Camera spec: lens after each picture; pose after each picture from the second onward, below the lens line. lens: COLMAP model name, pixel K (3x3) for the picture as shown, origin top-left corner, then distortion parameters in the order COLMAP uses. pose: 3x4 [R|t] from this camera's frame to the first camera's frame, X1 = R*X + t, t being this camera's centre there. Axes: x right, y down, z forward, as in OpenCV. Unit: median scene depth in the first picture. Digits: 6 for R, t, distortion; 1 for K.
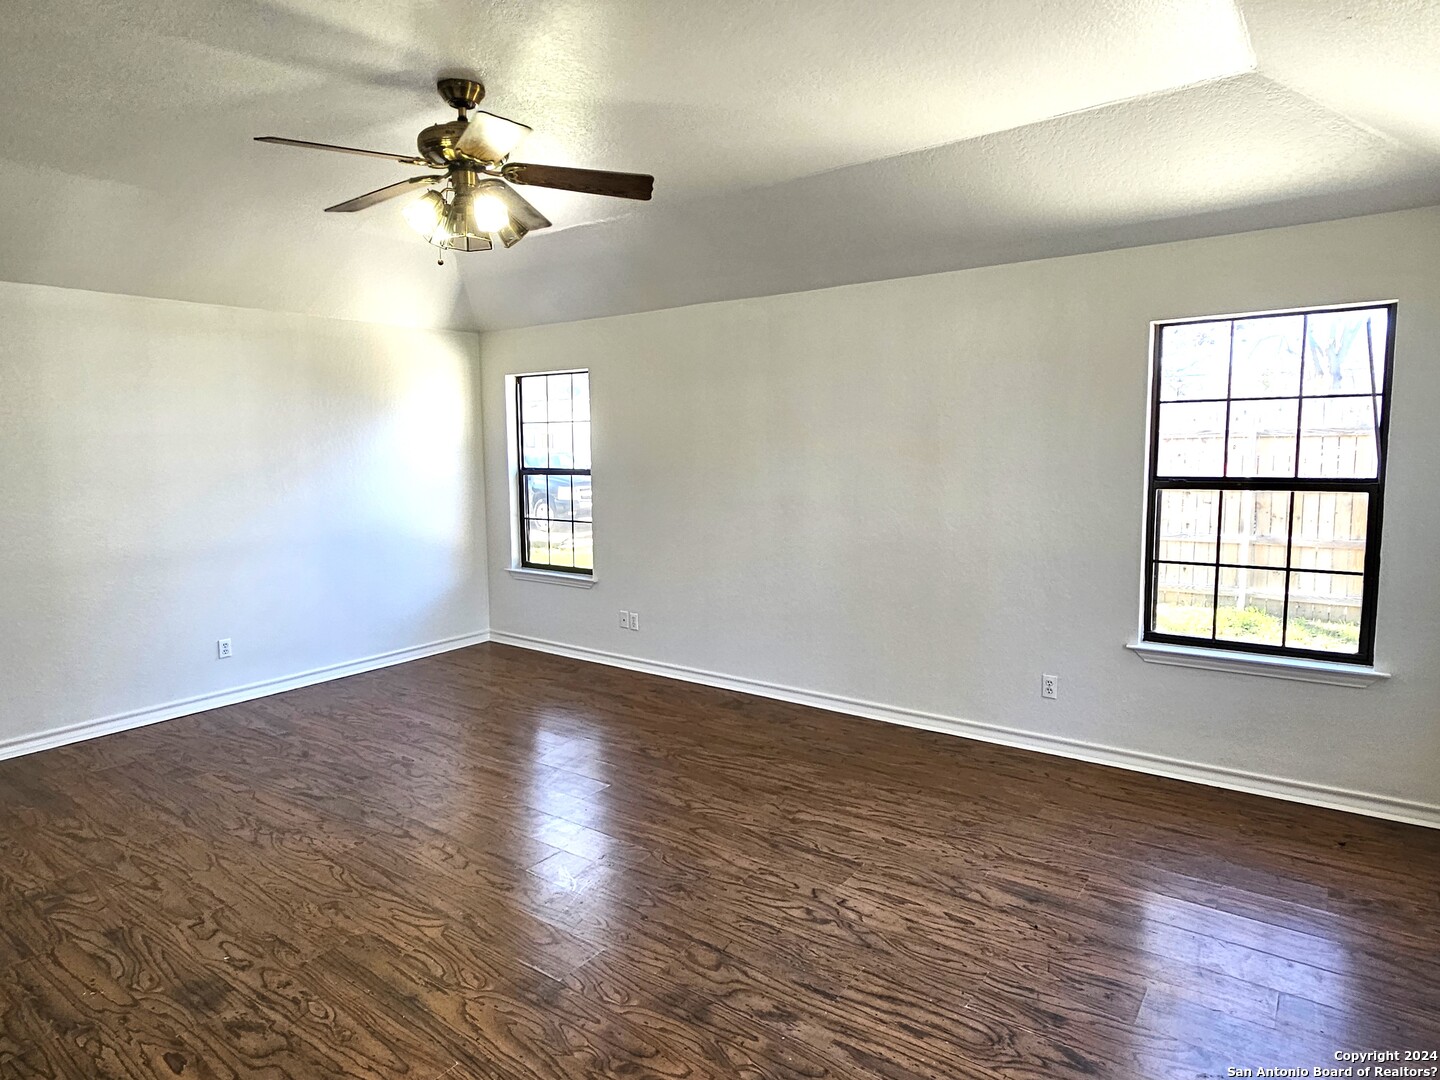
lens RADIAL K [[852.2, 0, 721.9], [0, 852.2, 532.2], [0, 0, 1]] dist [0.003671, -0.004942]
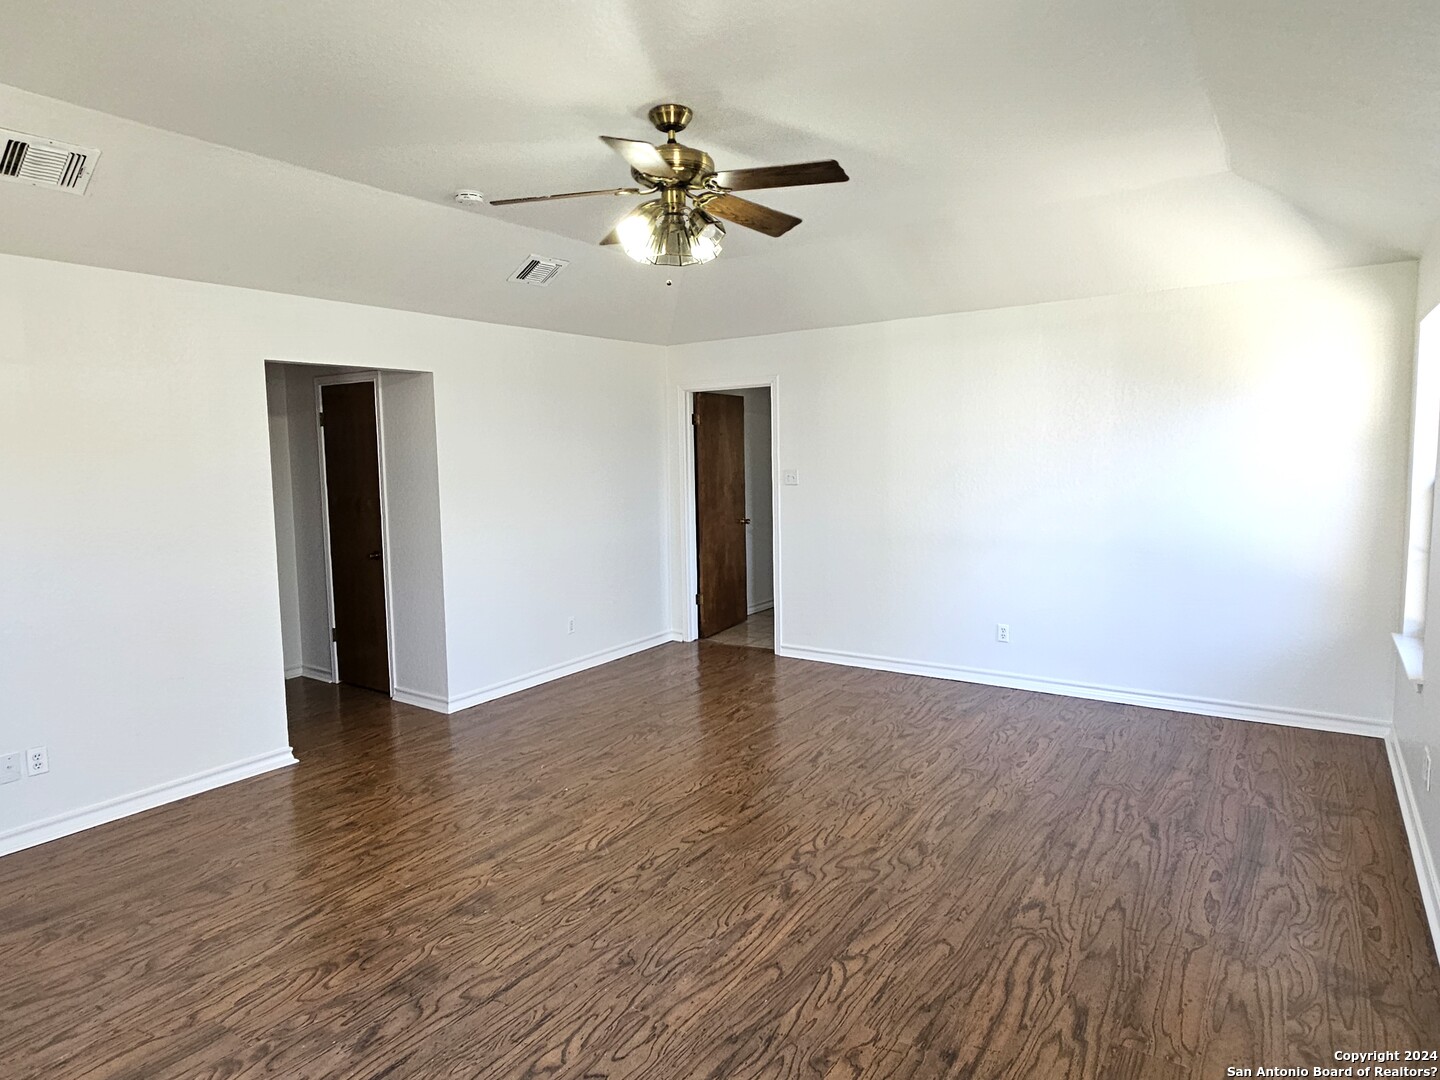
lens RADIAL K [[852.2, 0, 707.0], [0, 852.2, 537.3], [0, 0, 1]] dist [0.003671, -0.004942]
pose [[0.020645, 0.114142, -0.993250, 0.583023], [-0.084591, 0.990099, 0.112022, -0.089502], [0.996202, 0.081707, 0.030096, 0.775659]]
